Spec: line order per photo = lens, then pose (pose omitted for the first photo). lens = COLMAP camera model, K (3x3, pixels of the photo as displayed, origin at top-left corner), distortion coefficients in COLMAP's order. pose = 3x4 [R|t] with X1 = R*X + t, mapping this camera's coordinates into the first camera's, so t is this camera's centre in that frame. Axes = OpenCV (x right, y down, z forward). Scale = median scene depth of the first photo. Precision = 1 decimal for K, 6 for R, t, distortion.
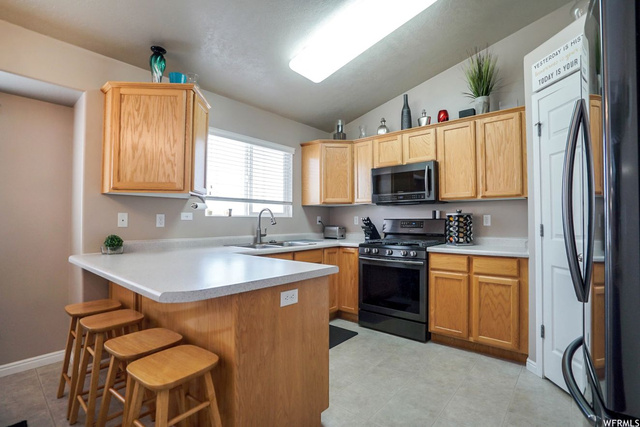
lens RADIAL K [[303.2, 0, 320.0], [0, 303.2, 213.5], [0, 0, 1]] dist [-0.029515, 0.000162]
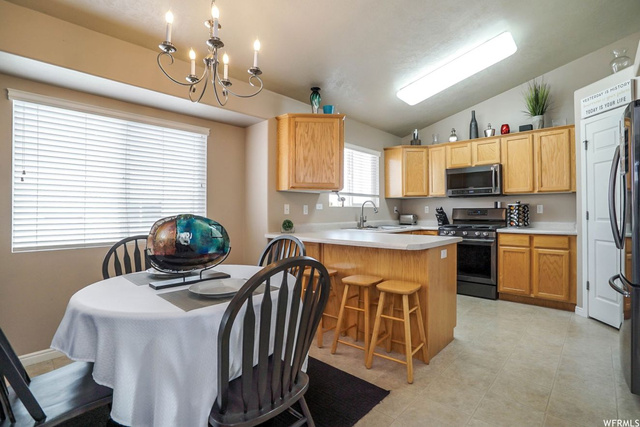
lens RADIAL K [[306.7, 0, 328.9], [0, 306.7, 207.8], [0, 0, 1]] dist [-0.023025, 0.000218]
pose [[0.999720, -0.002742, -0.023524, -0.360421], [0.003007, 0.999932, 0.011274, -0.000402], [0.023492, -0.011342, 0.999660, -0.372459]]
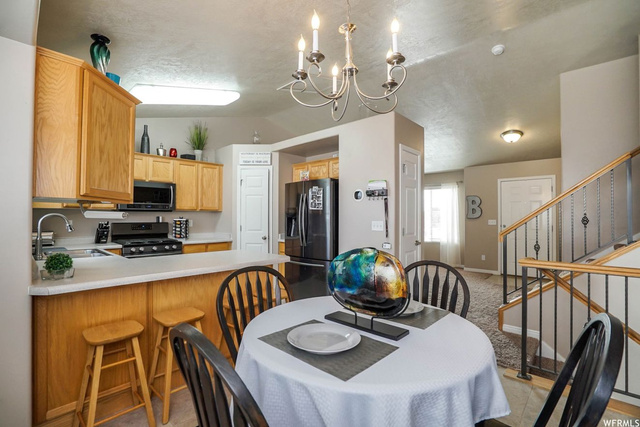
lens RADIAL K [[303.2, 0, 320.0], [0, 303.2, 213.5], [0, 0, 1]] dist [-0.029515, 0.000162]
pose [[0.058051, 0.016645, 0.998175, -1.122754], [-0.024151, 0.999592, -0.015264, -0.024464], [-0.998021, -0.023221, 0.058430, 0.219202]]
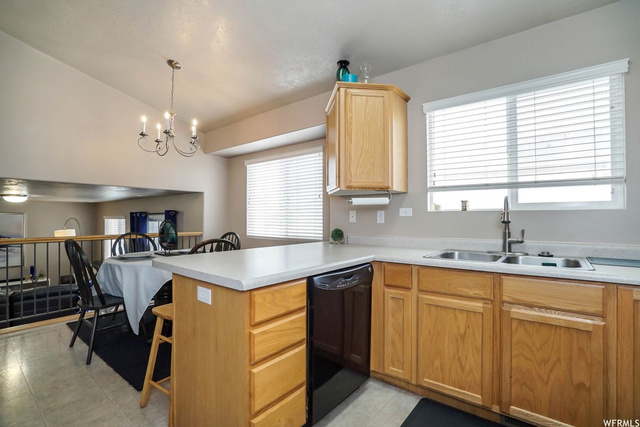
lens RADIAL K [[303.2, 0, 320.0], [0, 303.2, 213.5], [0, 0, 1]] dist [-0.029515, 0.000162]
pose [[0.032615, -0.015154, -0.999353, 0.451535], [0.018688, 0.999719, -0.014550, 0.021614], [0.999293, -0.018201, 0.032889, 0.696506]]
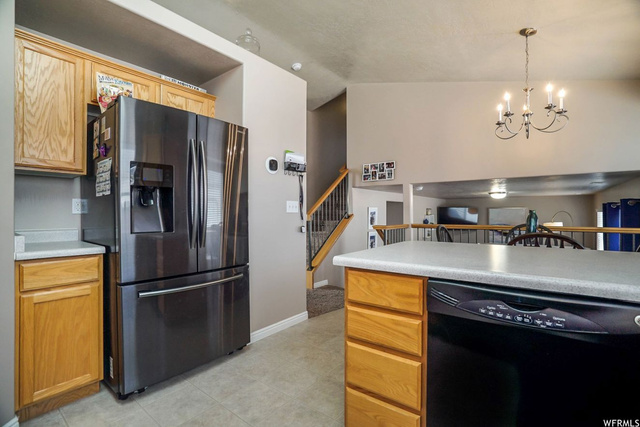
lens RADIAL K [[303.2, 0, 320.0], [0, 303.2, 213.5], [0, 0, 1]] dist [-0.029515, 0.000162]
pose [[-0.999035, 0.004694, -0.043666, 0.077736], [0.005629, 0.999757, -0.021300, 0.046215], [0.043555, -0.021525, -0.998819, 1.087421]]
